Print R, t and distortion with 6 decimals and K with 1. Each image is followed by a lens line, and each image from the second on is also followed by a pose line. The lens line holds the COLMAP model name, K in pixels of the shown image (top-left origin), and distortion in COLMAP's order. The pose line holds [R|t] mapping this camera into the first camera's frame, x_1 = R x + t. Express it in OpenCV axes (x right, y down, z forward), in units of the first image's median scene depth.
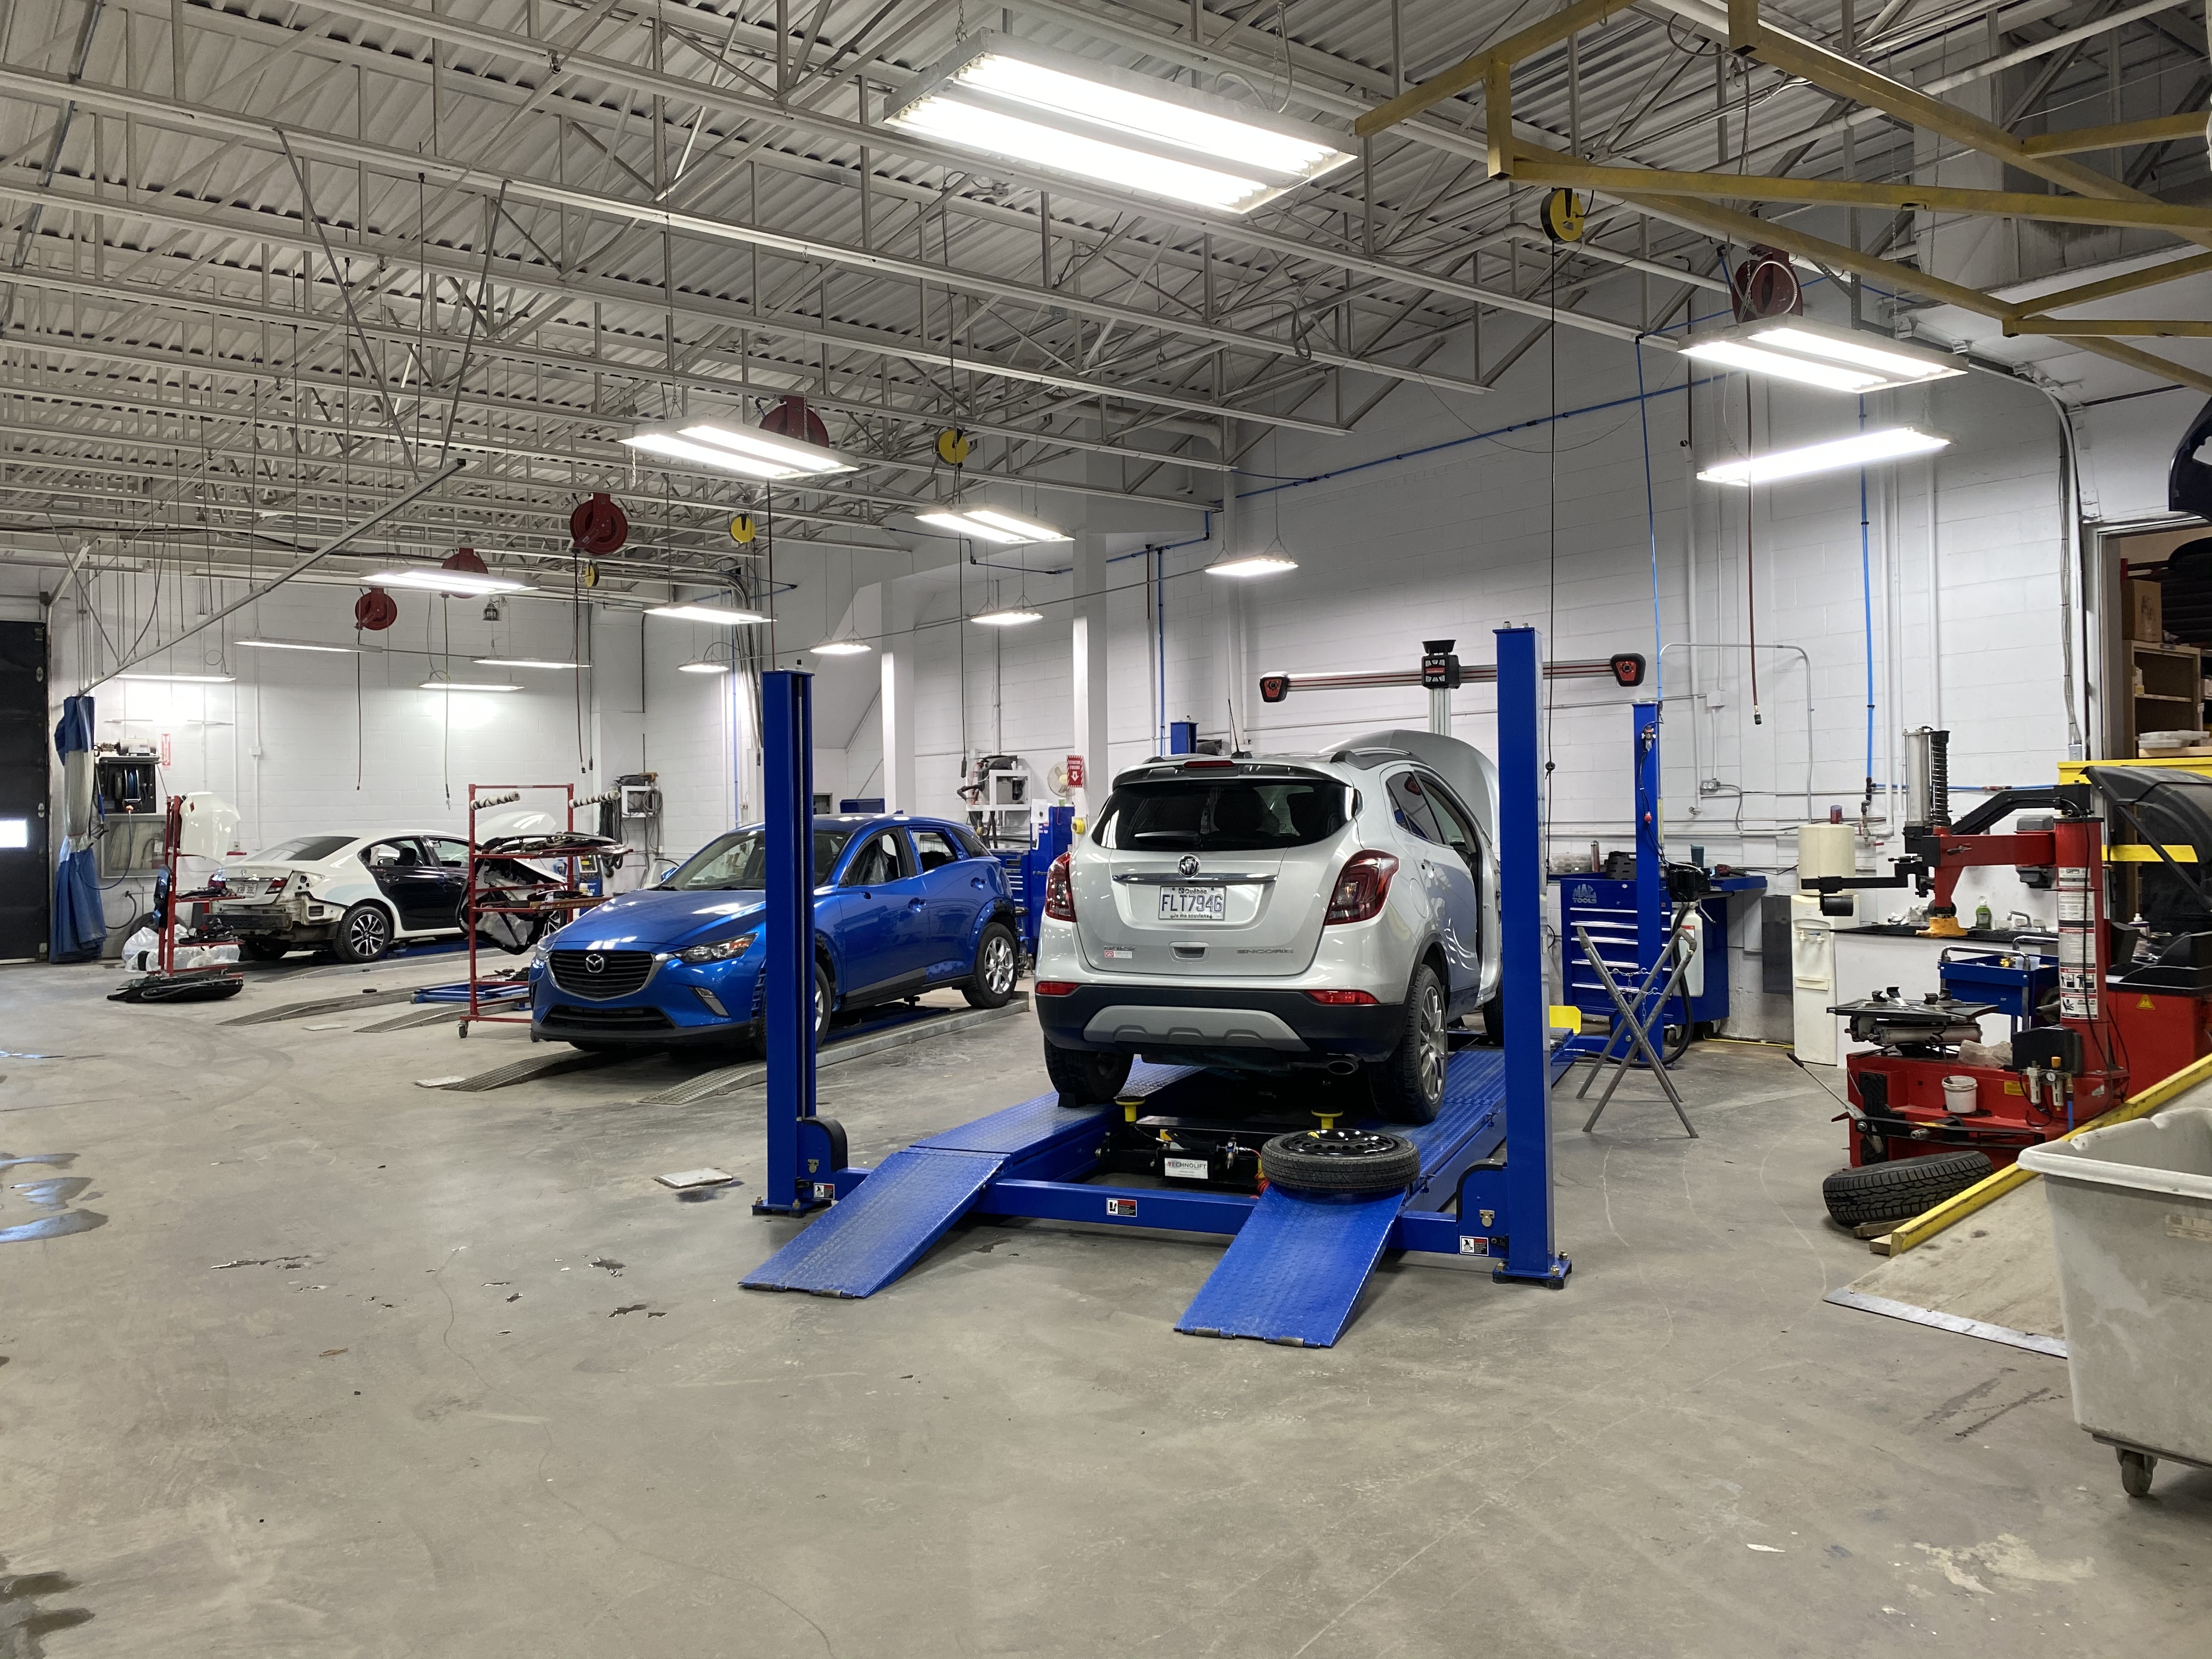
lens RADIAL K [[1688.1, 0, 1073.4], [0, 1688.1, 798.9], [0, 0, 1]] dist [0.001349, -0.000298]
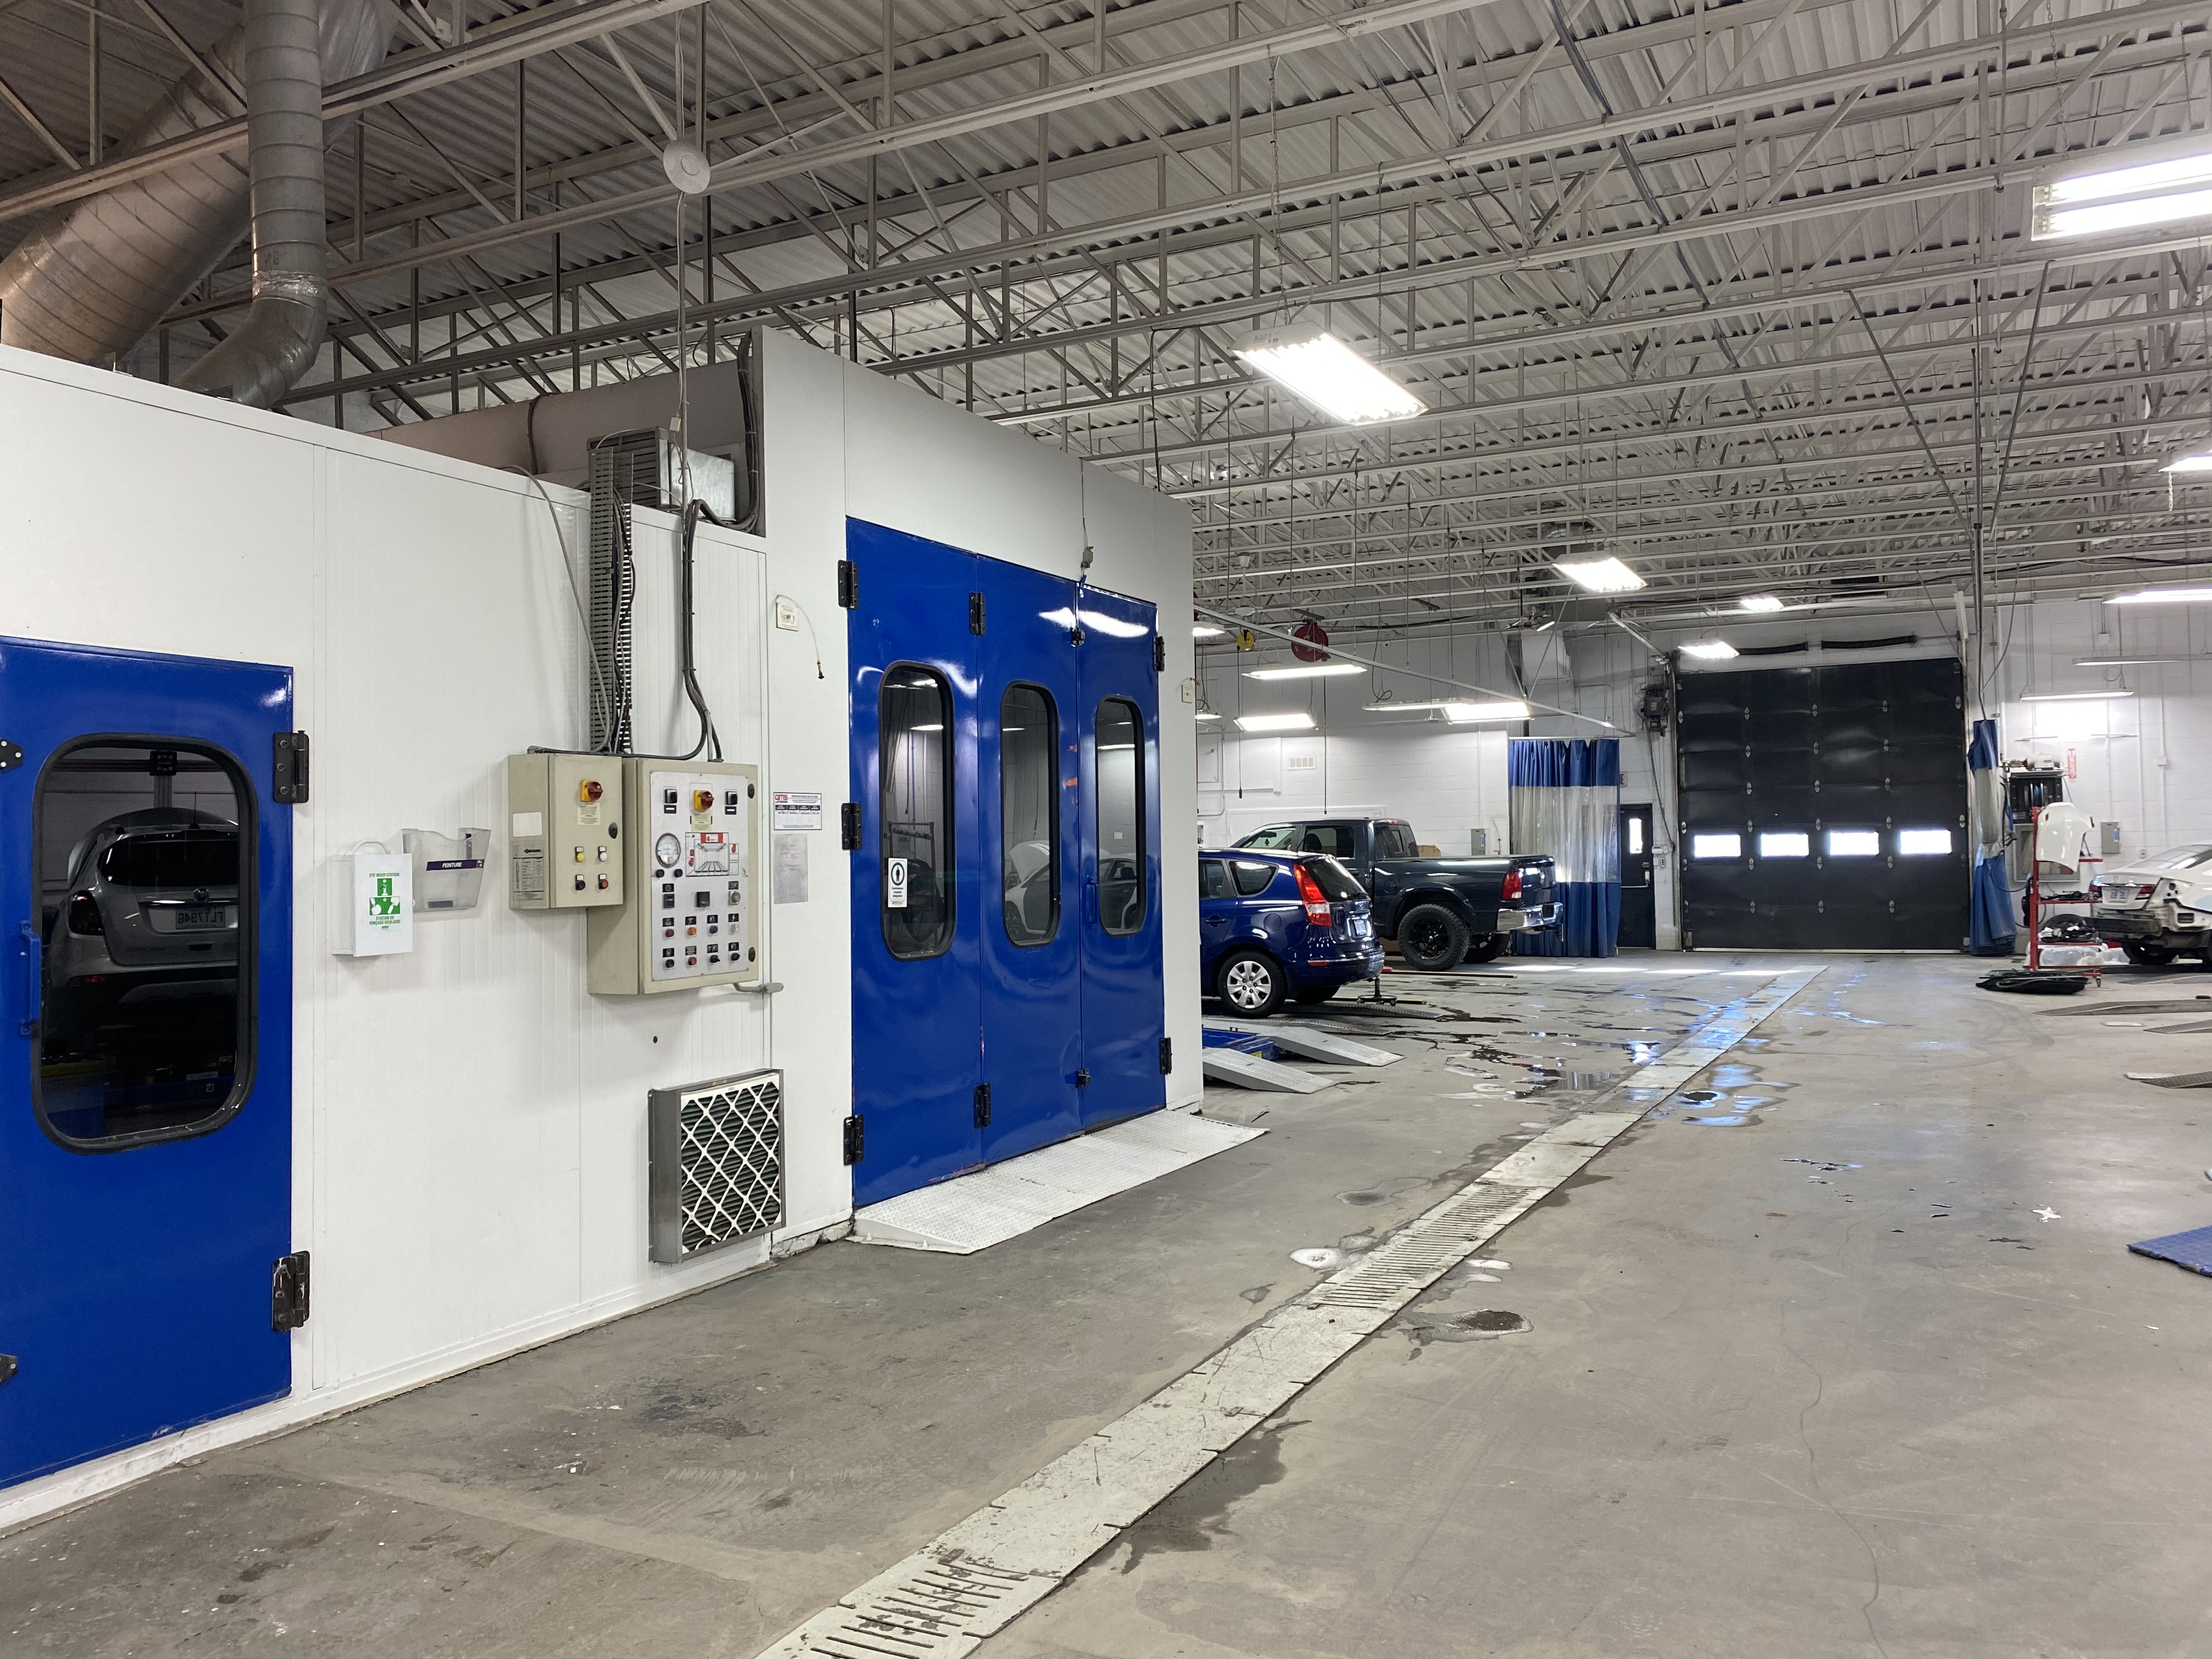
lens RADIAL K [[1688.1, 0, 1105.1], [0, 1688.1, 832.4], [0, 0, 1]] dist [0.001349, -0.000298]
pose [[0.445594, -0.004325, -0.895225, 0.163564], [0.017851, 0.999832, 0.004054, -0.000658], [0.895057, -0.017787, 0.445597, -0.030968]]
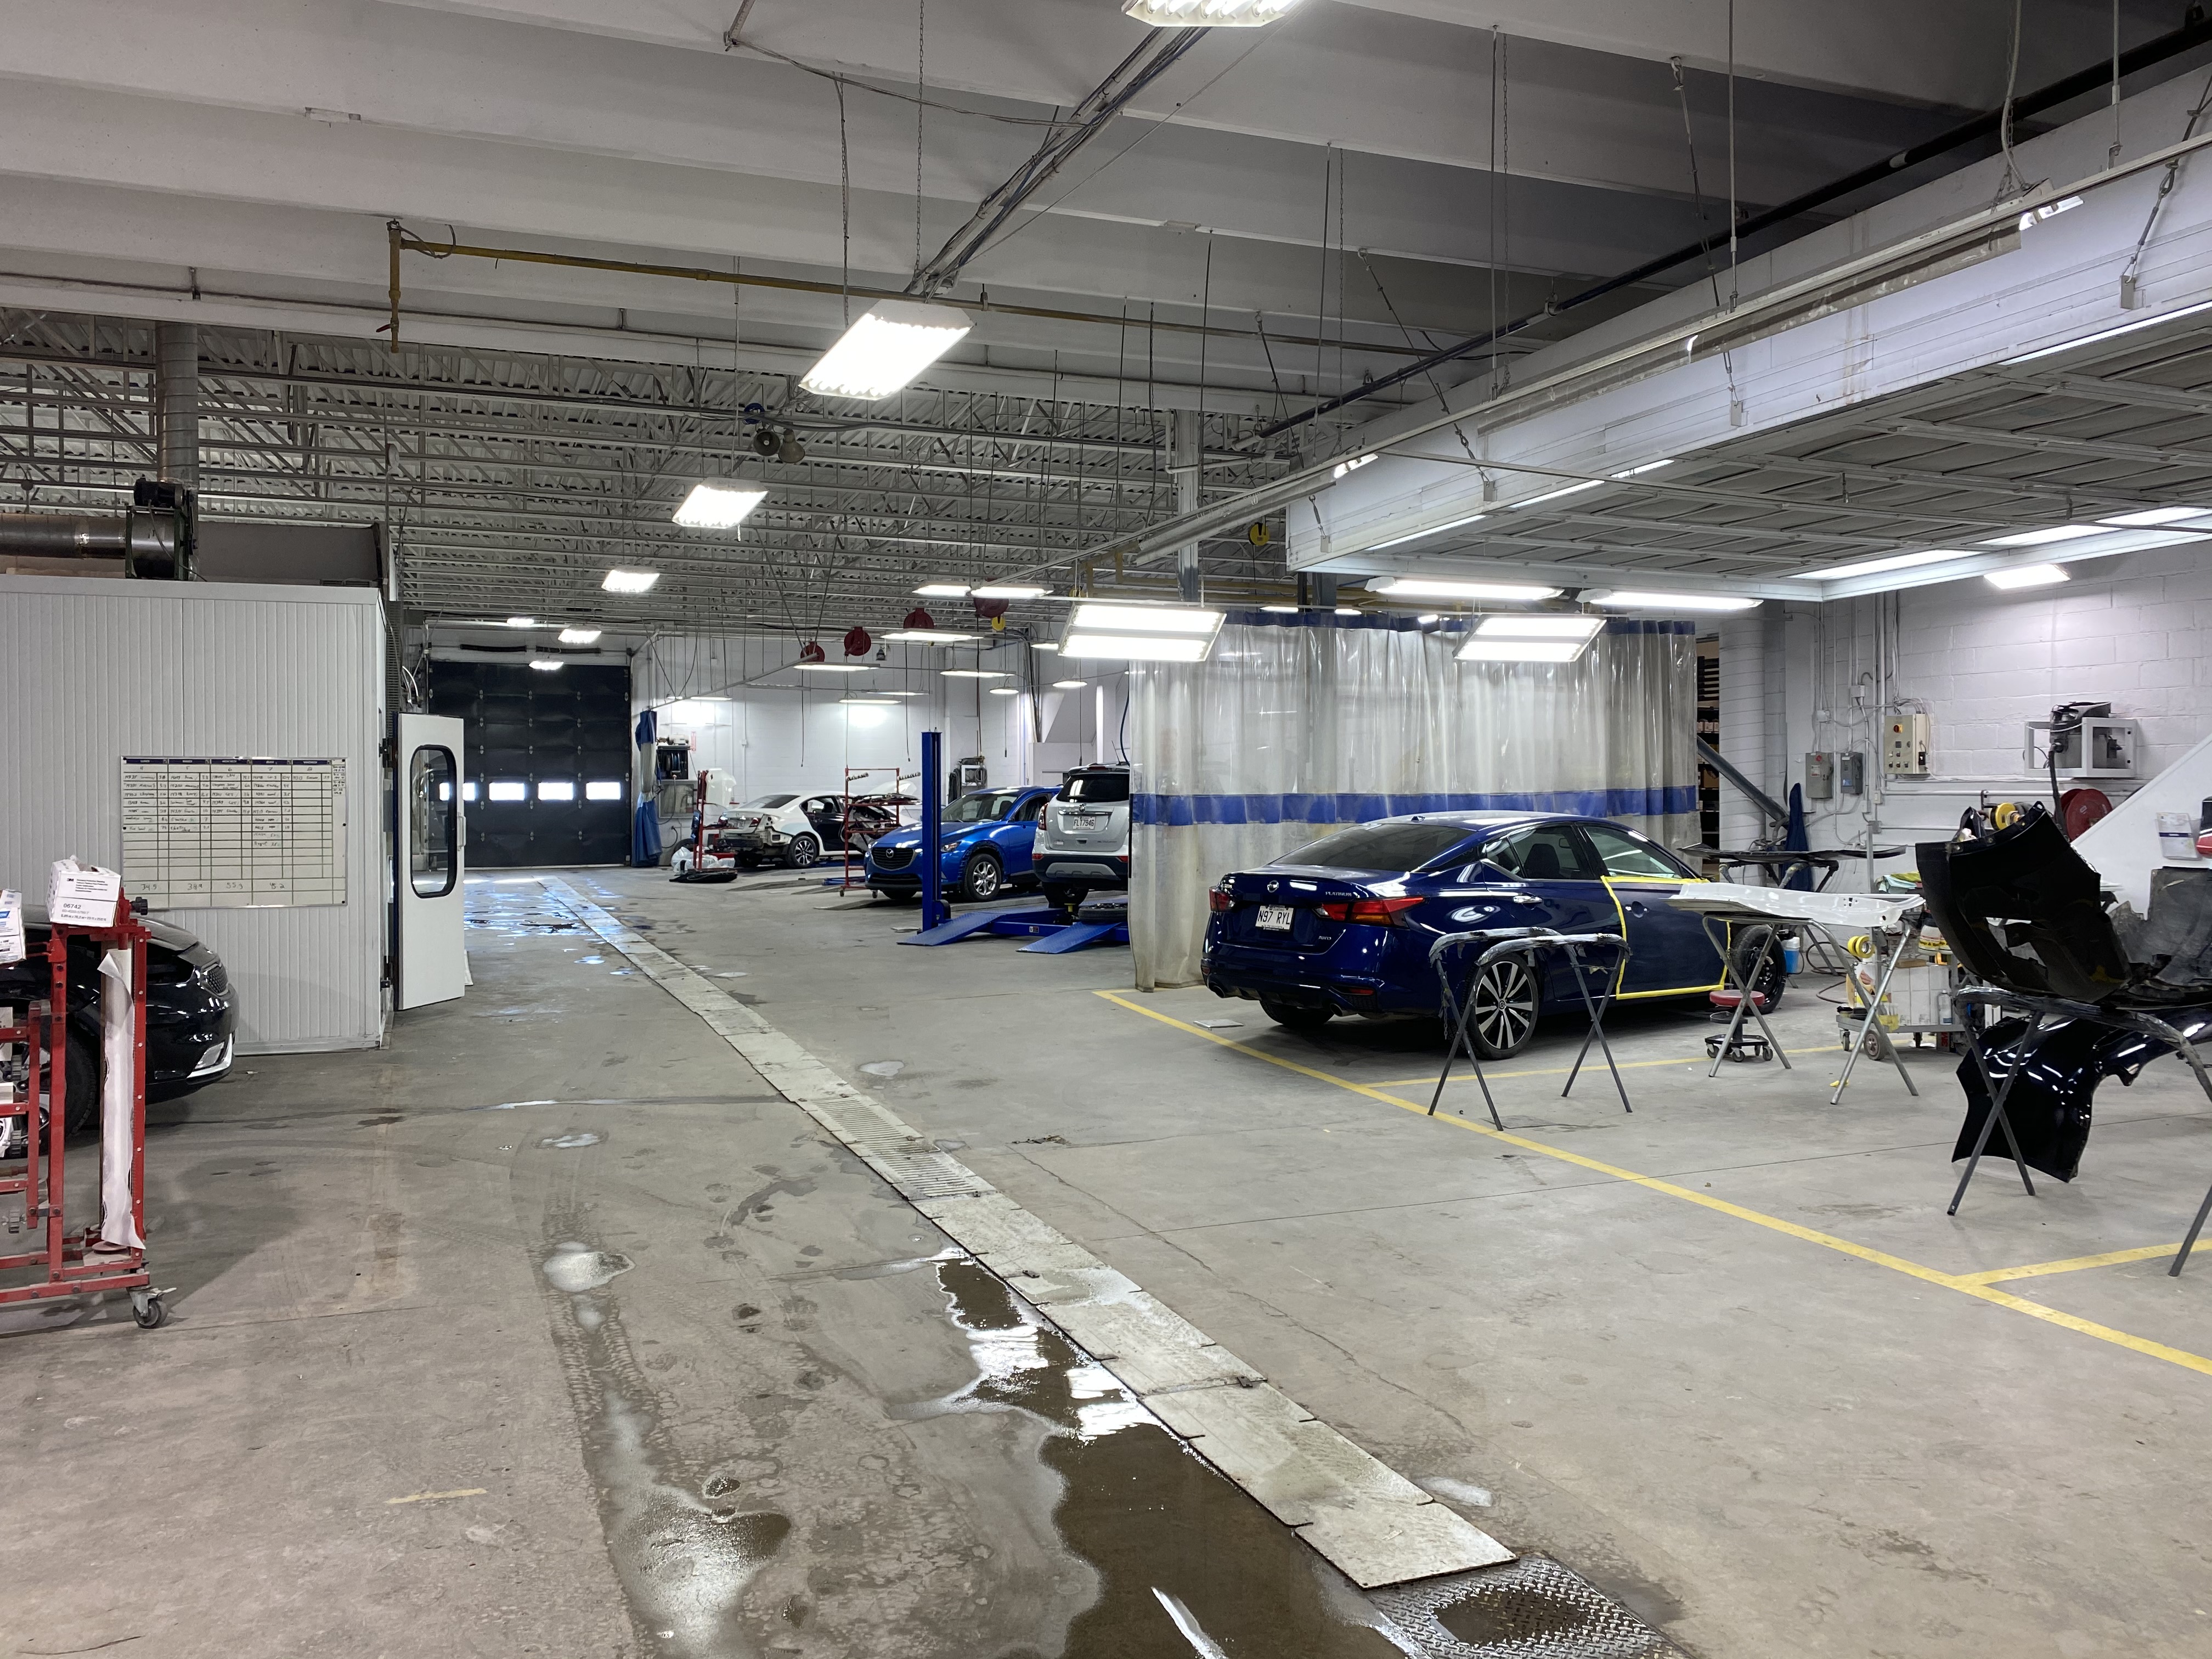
lens RADIAL K [[1688.1, 0, 1104.2], [0, 1688.1, 815.4], [0, 0, 1]] dist [0.001349, -0.000298]
pose [[0.971125, 0.016016, -0.238033, 0.272908], [-0.009342, 0.999532, 0.029139, -0.009226], [0.238388, -0.026073, 0.970820, -0.563765]]
